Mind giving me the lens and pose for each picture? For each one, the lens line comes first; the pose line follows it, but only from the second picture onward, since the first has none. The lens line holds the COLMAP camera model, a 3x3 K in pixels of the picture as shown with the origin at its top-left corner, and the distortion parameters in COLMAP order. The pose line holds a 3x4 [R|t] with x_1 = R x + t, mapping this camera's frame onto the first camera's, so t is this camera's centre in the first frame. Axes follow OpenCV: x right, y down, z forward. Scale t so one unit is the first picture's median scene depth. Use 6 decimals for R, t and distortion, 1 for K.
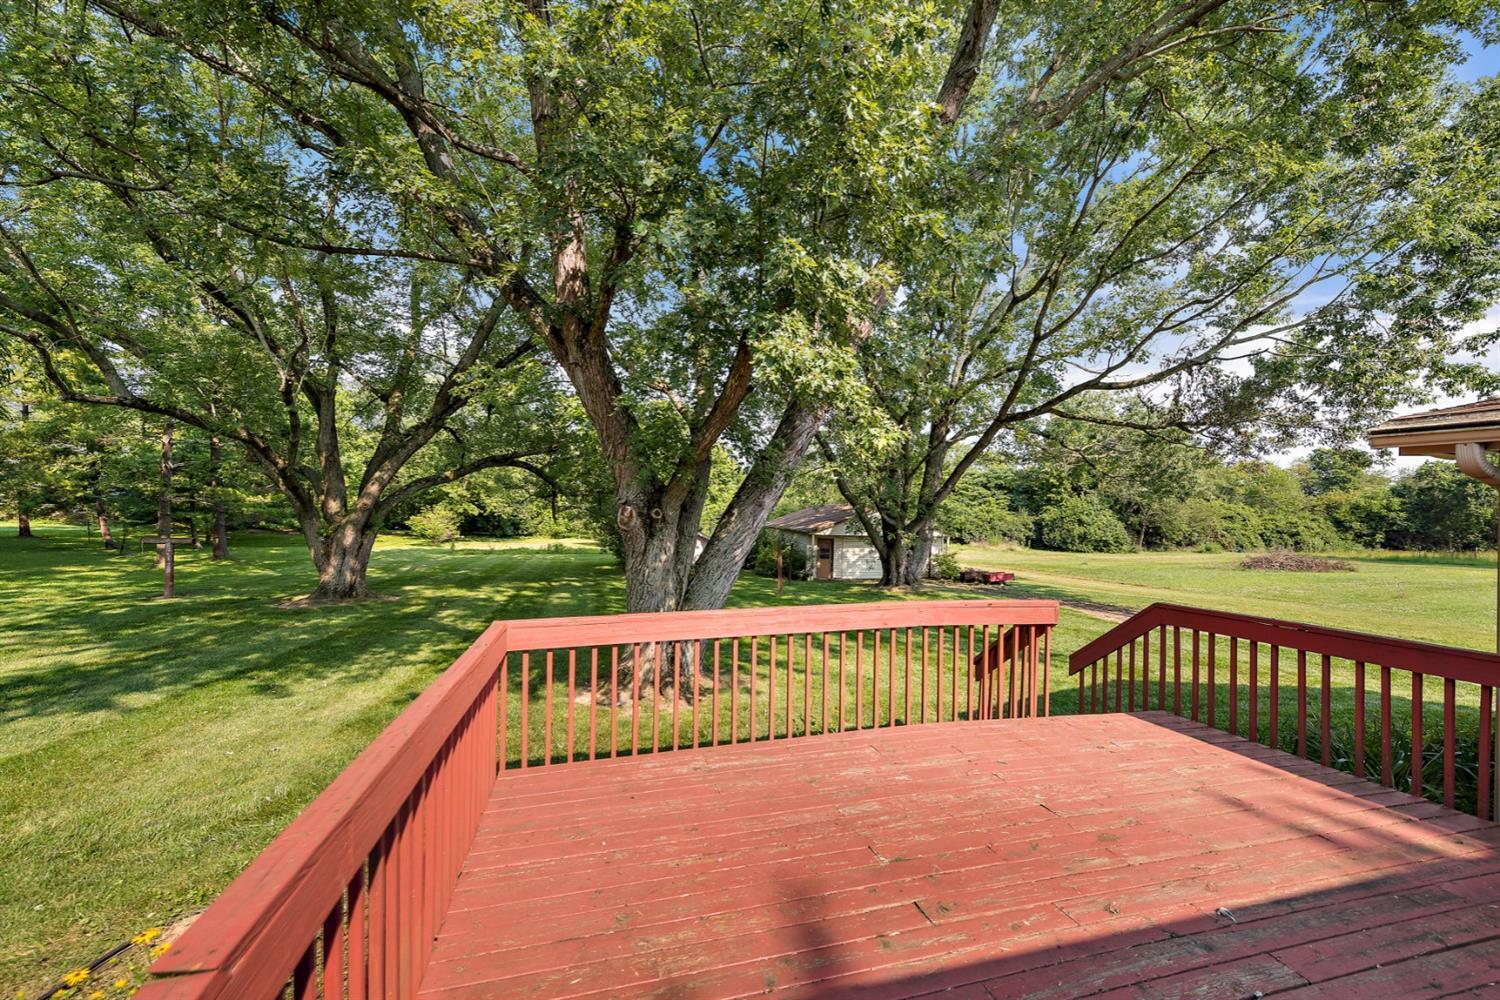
lens RADIAL K [[581.4, 0, 751.1], [0, 581.4, 502.7], [0, 0, 1]] dist [0.009118, -0.000693]
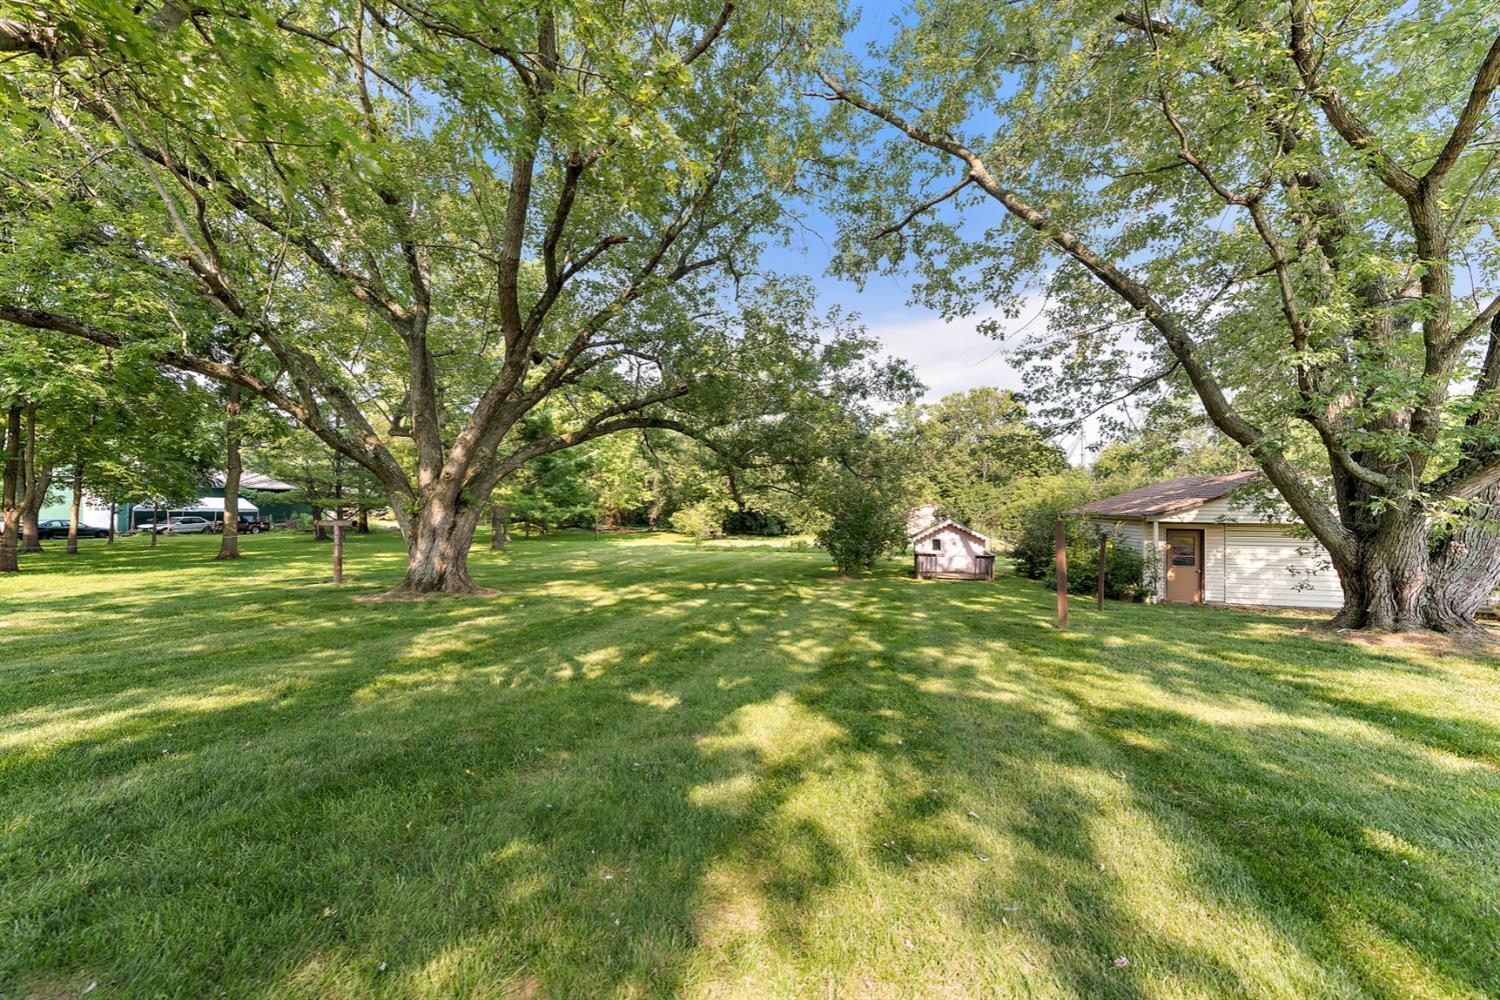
lens RADIAL K [[581.4, 0, 741.6], [0, 581.4, 504.1], [0, 0, 1]] dist [0.009118, -0.000693]
pose [[0.858507, -0.024649, -0.512209, 0.054093], [0.020602, 0.999696, -0.013579, 0.038891], [0.512388, 0.001105, 0.858754, 0.321364]]
